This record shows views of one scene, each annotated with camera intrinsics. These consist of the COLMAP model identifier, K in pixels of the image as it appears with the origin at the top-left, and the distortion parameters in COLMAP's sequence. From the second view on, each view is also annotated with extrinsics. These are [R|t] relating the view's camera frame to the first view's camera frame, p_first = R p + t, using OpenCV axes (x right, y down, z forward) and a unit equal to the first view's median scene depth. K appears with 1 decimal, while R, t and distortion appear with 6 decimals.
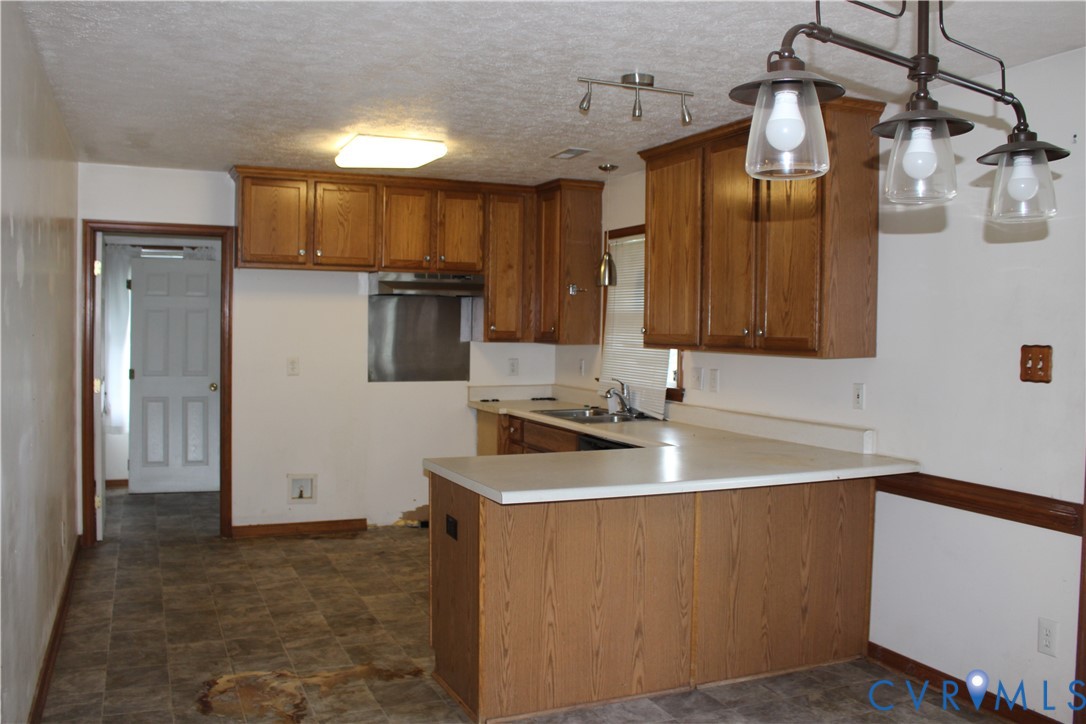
lens RADIAL K [[936.7, 0, 565.0], [0, 936.7, 361.5], [0, 0, 1]] dist [-0.191685, 0.123223]
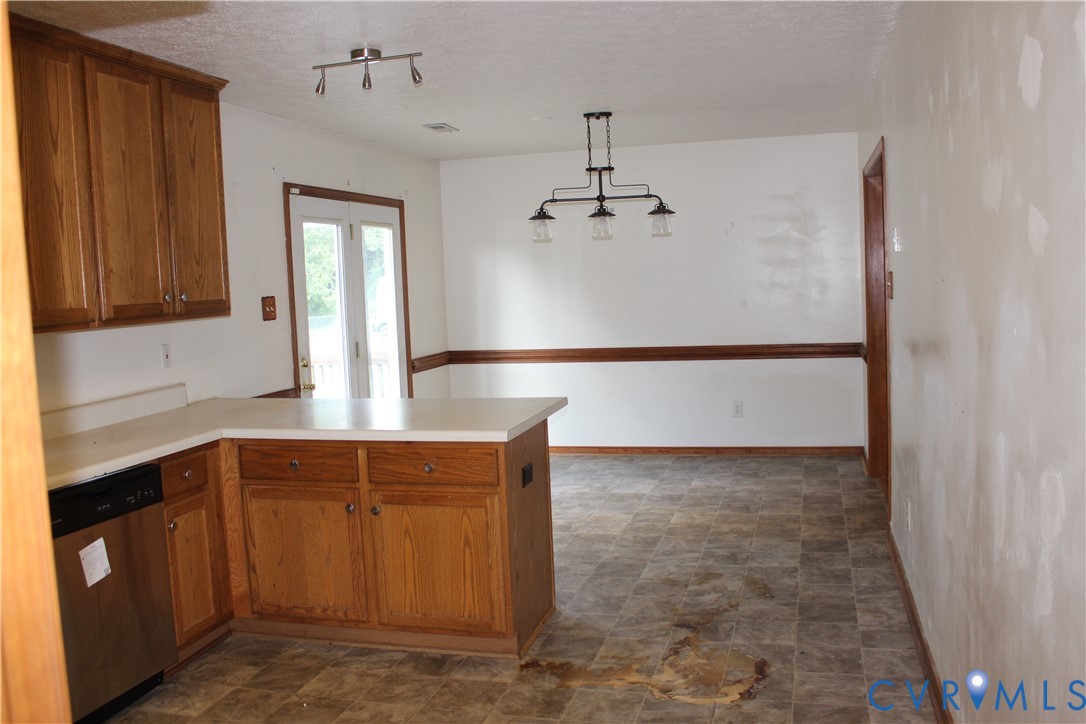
lens RADIAL K [[936.7, 0, 565.0], [0, 936.7, 361.5], [0, 0, 1]] dist [-0.191685, 0.123223]
pose [[-0.772085, -0.041769, 0.634145, -0.815907], [0.051518, 0.990440, 0.127962, -0.077433], [-0.633427, 0.131467, -0.762552, 1.767547]]
